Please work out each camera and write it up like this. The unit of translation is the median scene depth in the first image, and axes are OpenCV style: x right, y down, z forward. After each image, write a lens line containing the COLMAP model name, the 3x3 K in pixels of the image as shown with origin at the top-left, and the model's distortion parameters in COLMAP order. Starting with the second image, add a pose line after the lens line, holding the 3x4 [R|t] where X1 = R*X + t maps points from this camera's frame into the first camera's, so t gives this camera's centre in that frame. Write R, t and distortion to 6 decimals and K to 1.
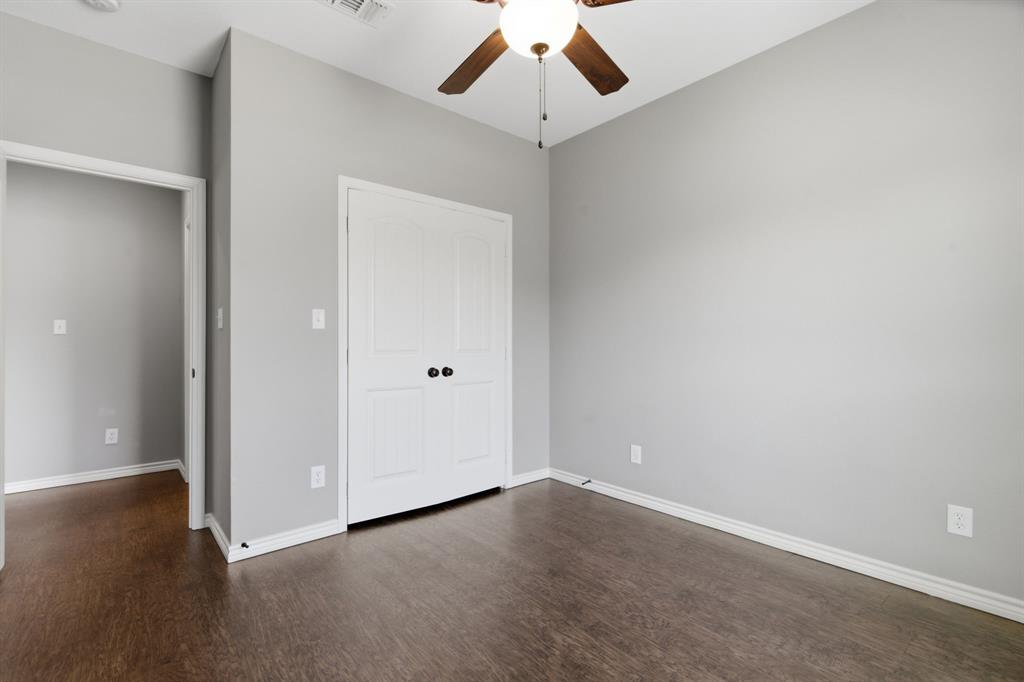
lens RADIAL K [[459.5, 0, 510.6], [0, 459.5, 345.1], [0, 0, 1]] dist [-0.000120, -0.000483]
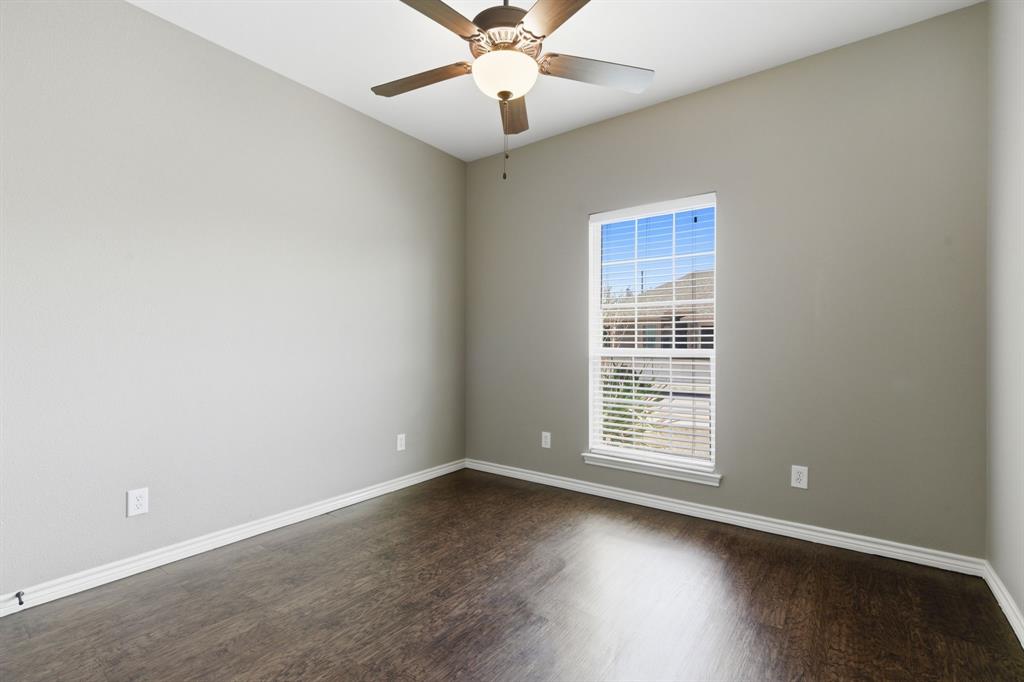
lens RADIAL K [[459.5, 0, 510.6], [0, 459.5, 345.1], [0, 0, 1]] dist [-0.000120, -0.000483]
pose [[-0.215382, -0.001658, 0.976528, -0.739456], [0.002019, 0.999996, 0.002144, -0.000033], [-0.976528, 0.002434, -0.215378, 0.831607]]
